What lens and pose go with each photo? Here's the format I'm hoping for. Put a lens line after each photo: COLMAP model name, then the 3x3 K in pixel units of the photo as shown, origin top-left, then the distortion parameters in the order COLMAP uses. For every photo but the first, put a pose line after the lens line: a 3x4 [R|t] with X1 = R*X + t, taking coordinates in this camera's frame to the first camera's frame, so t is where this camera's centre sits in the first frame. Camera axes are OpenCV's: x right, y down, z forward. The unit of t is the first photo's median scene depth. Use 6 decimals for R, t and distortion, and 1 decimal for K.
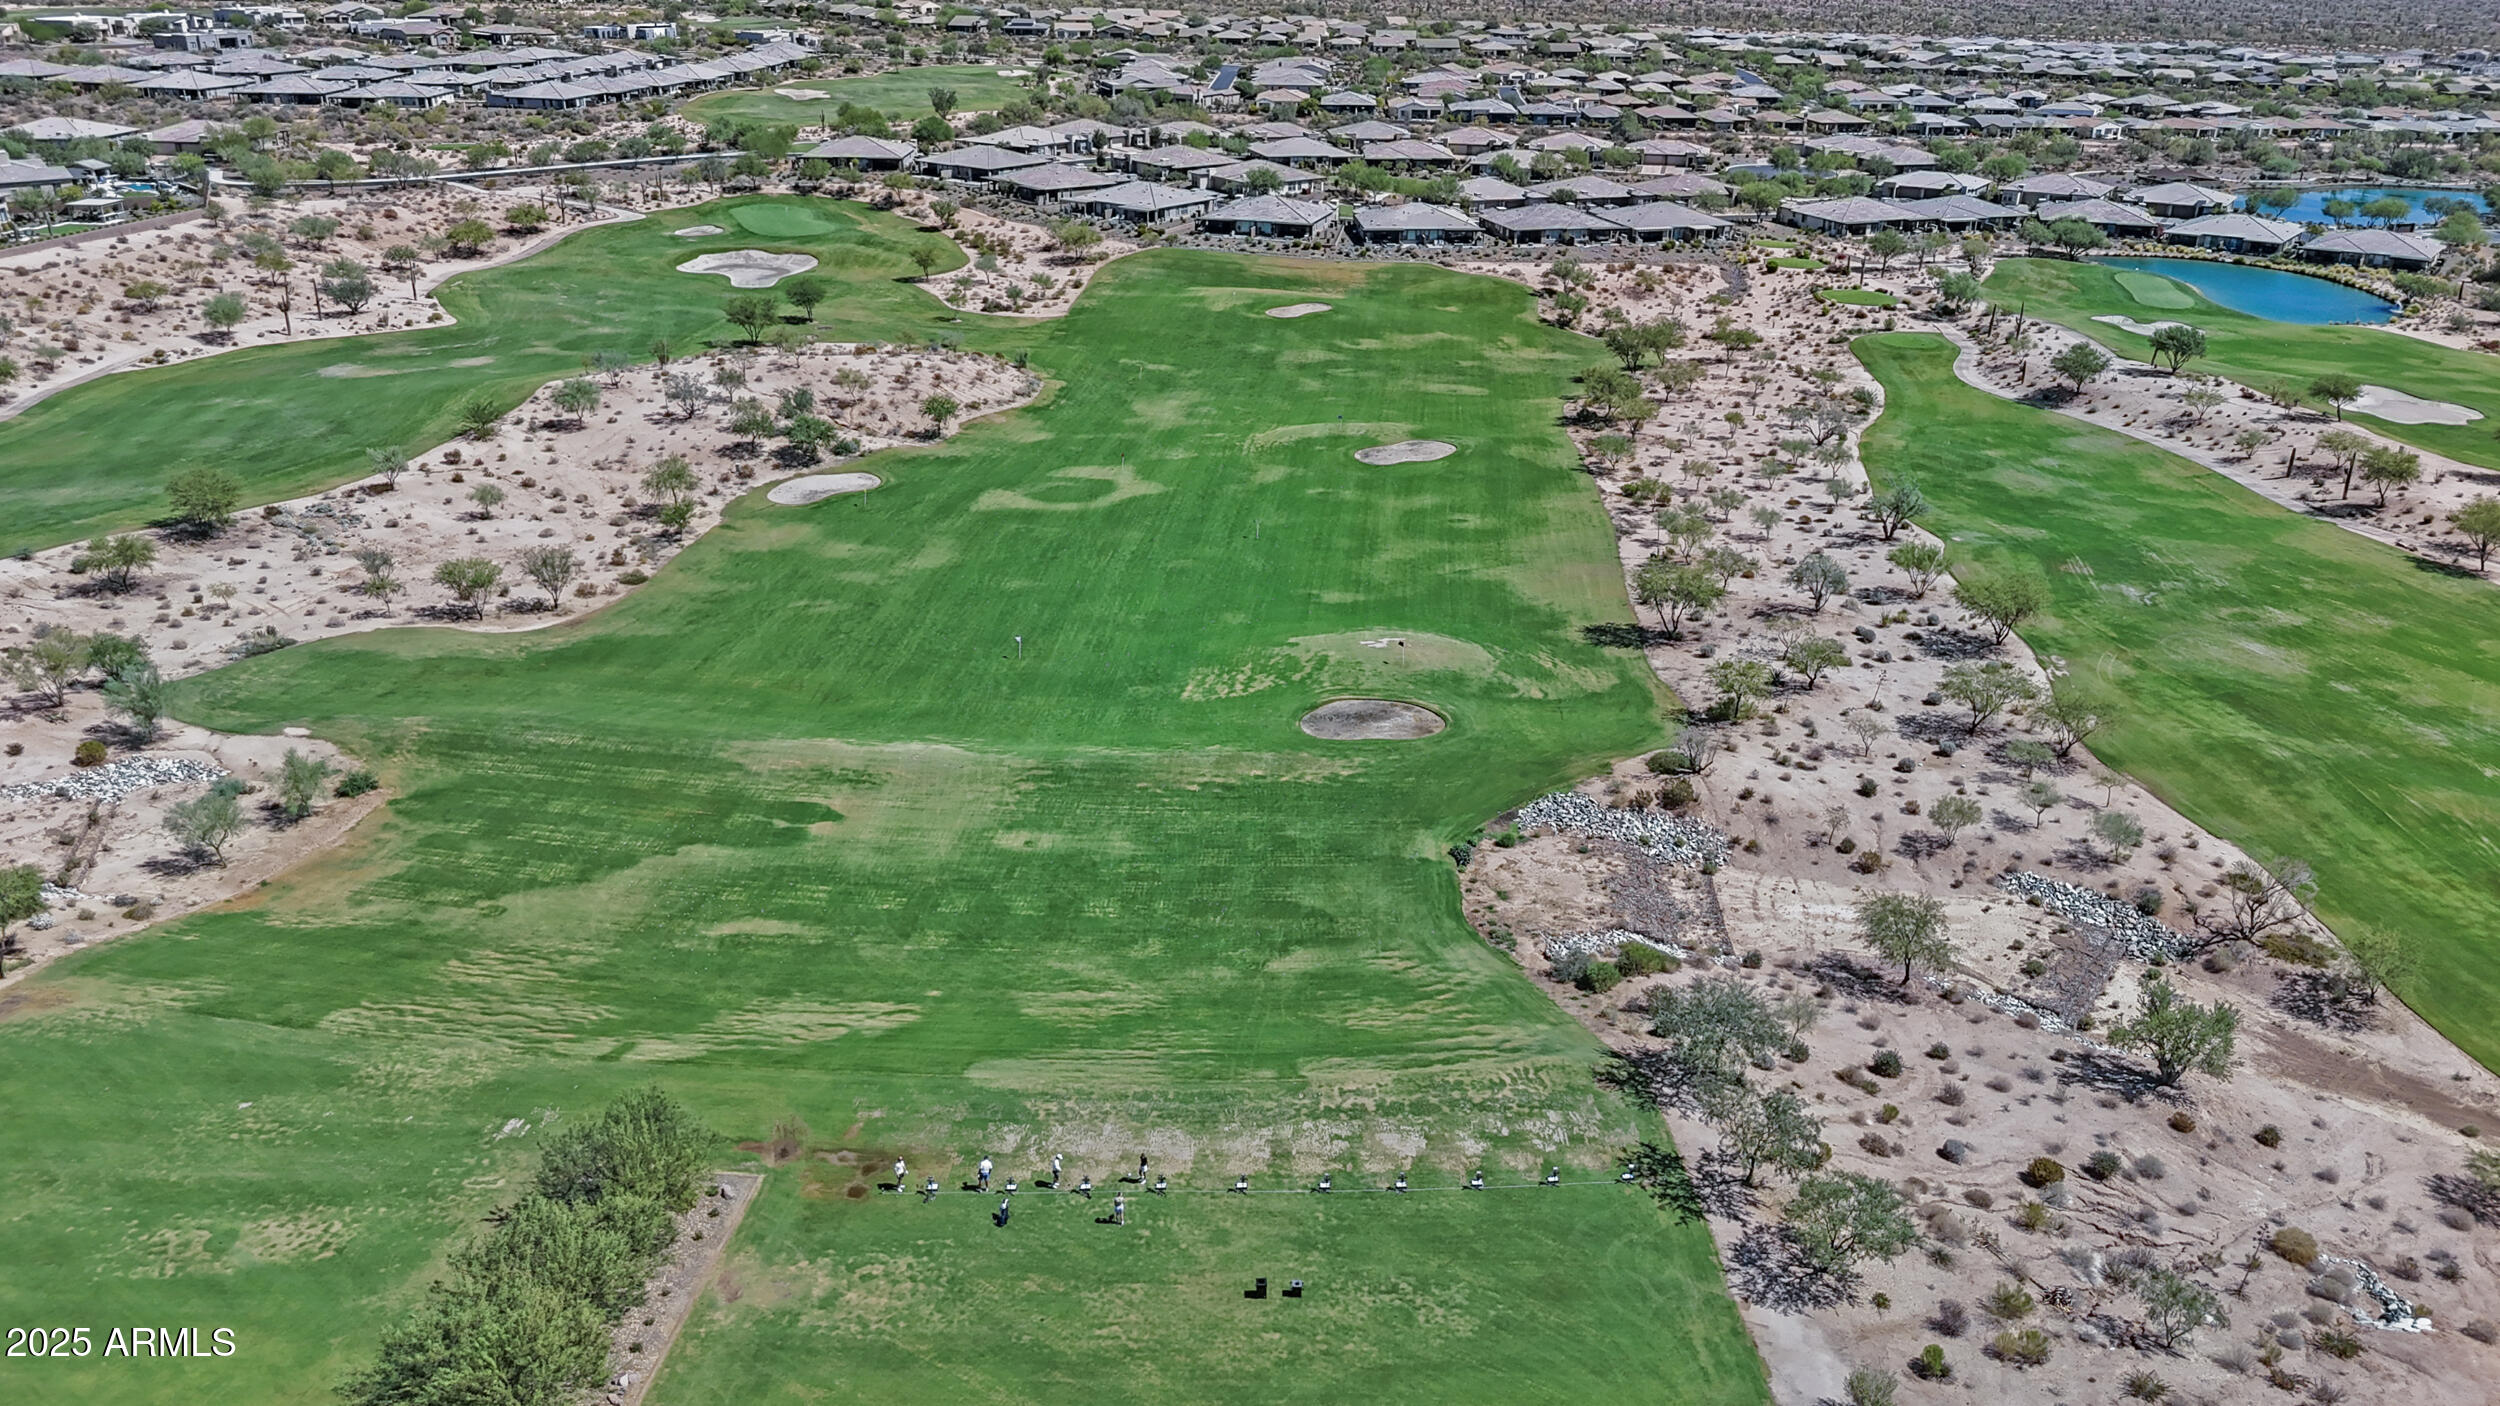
lens RADIAL K [[1933.3, 0, 1250.0], [0, 1933.3, 703.0], [0, 0, 1]] dist [0.034789, -0.004130]
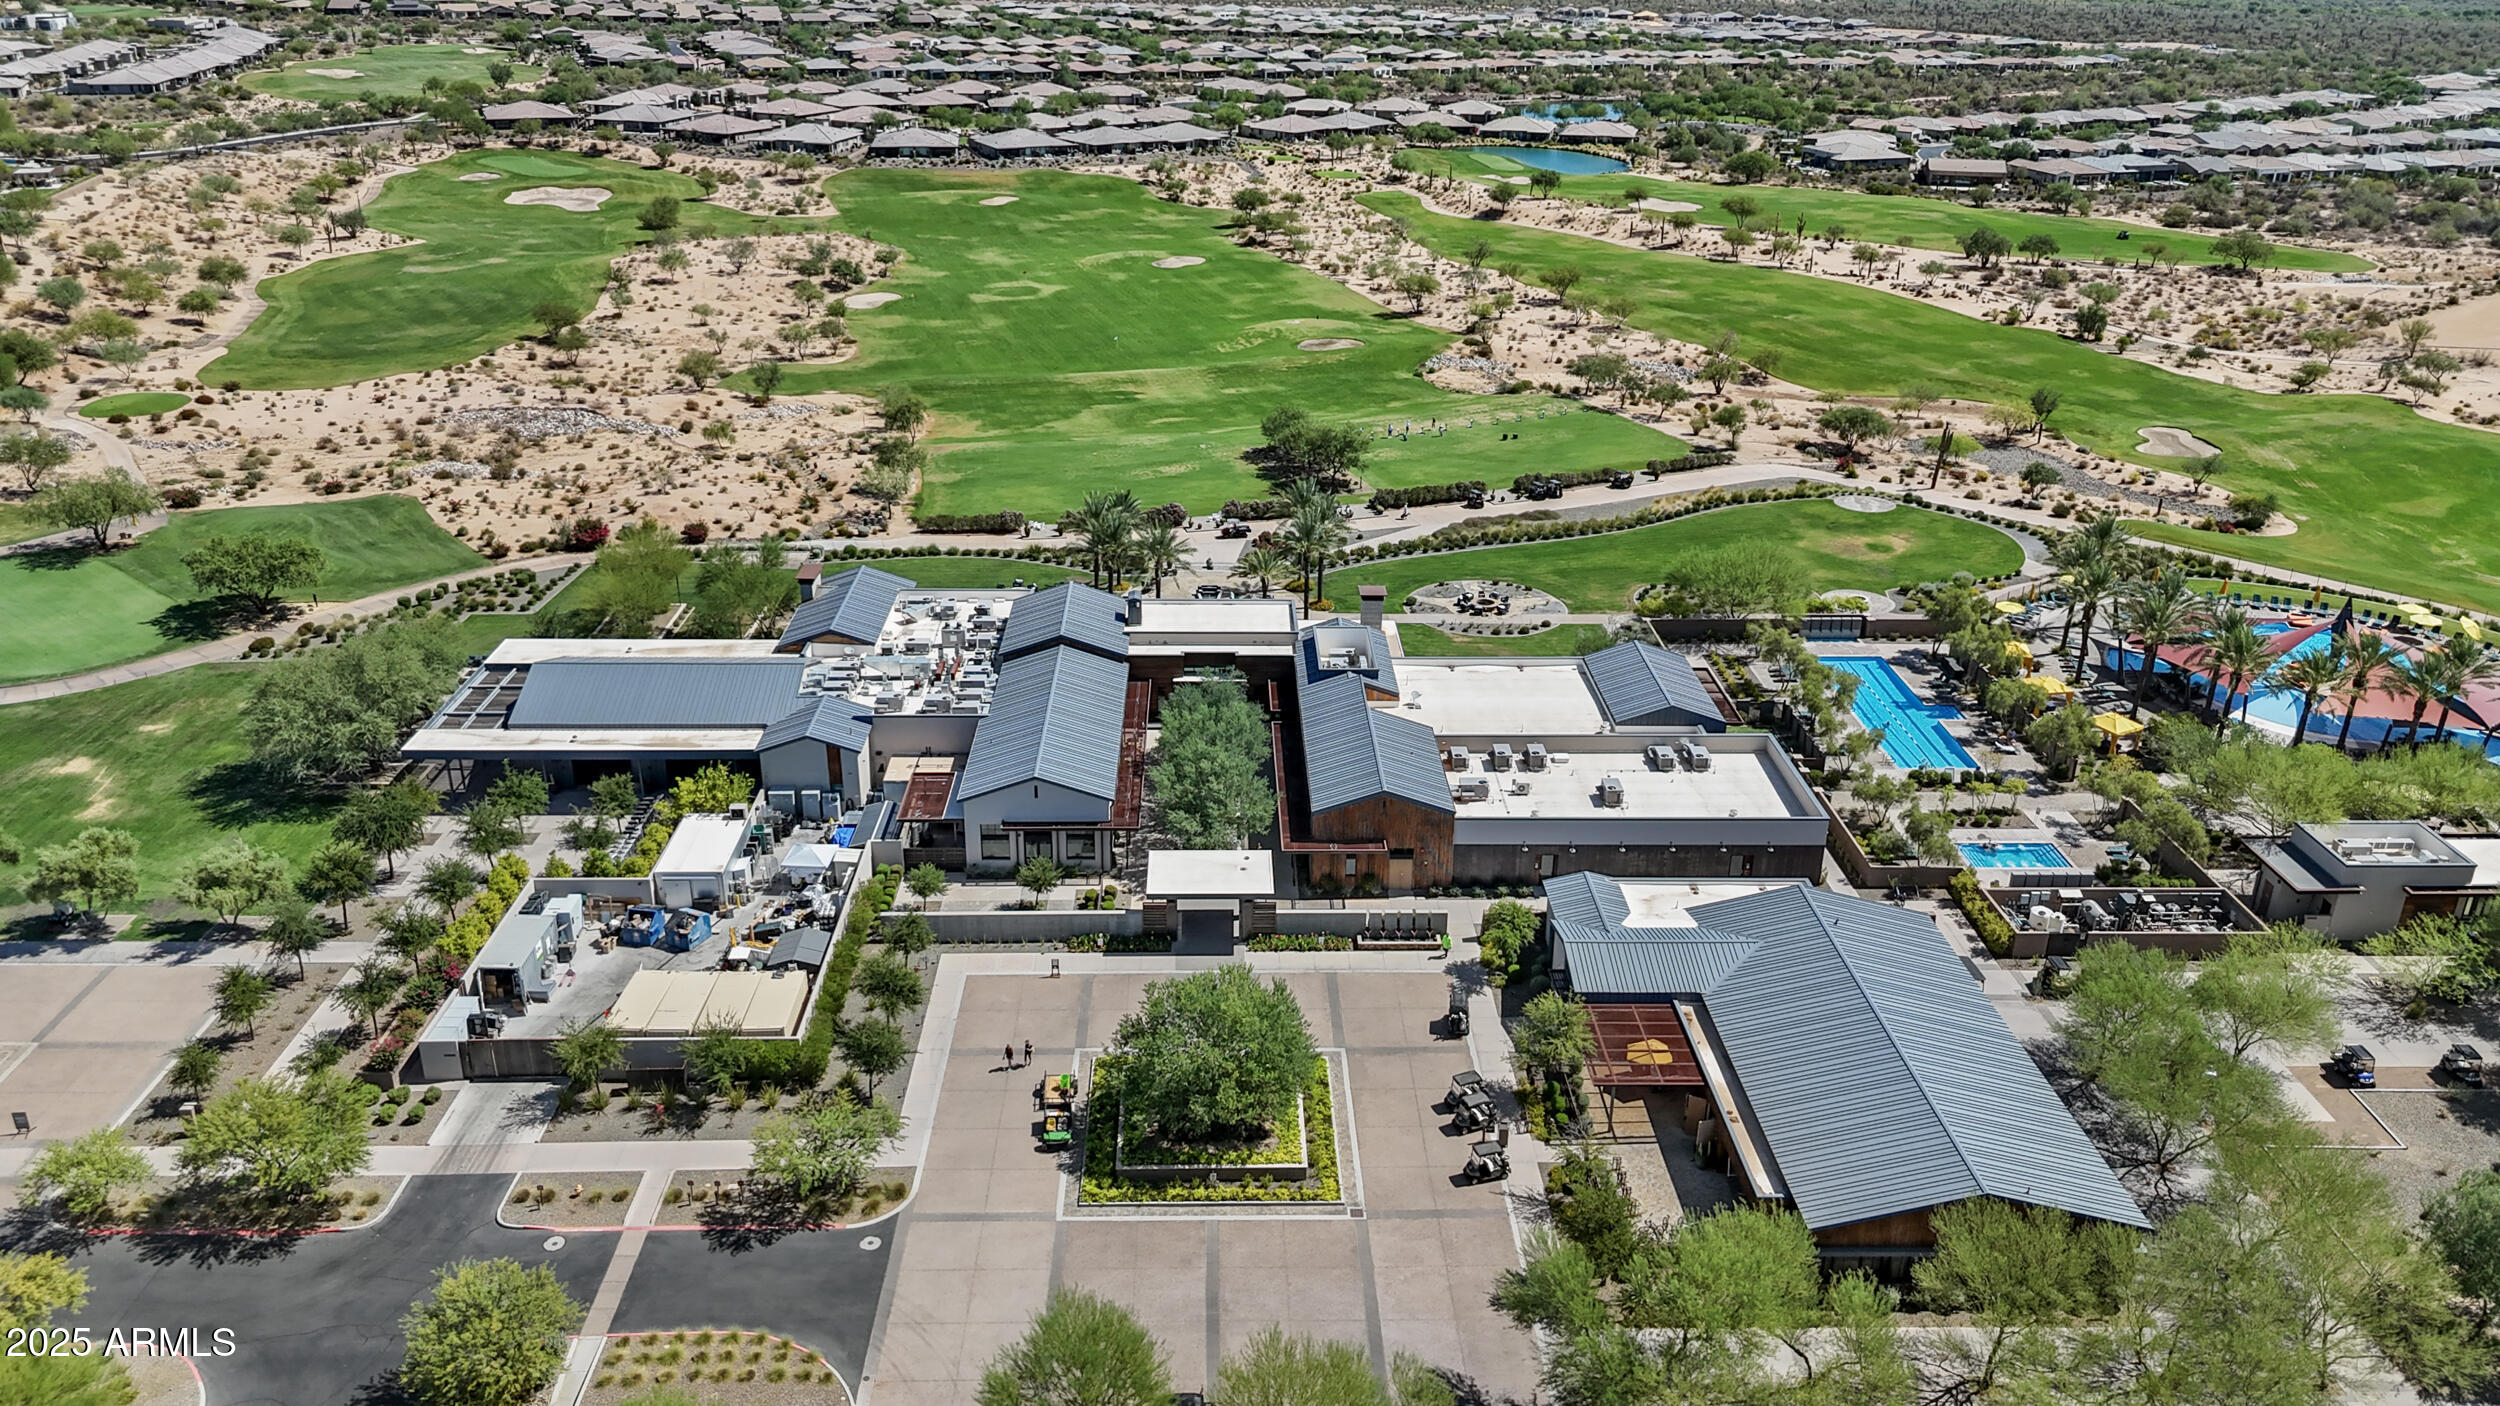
lens RADIAL K [[1933.3, 0, 1250.0], [0, 1933.3, 703.0], [0, 0, 1]] dist [0.034789, -0.004130]
pose [[0.917083, -0.154959, 0.367351, -0.351510], [0.150130, 0.987779, 0.041878, 0.121445], [-0.369351, 0.016745, 0.929139, -0.370344]]
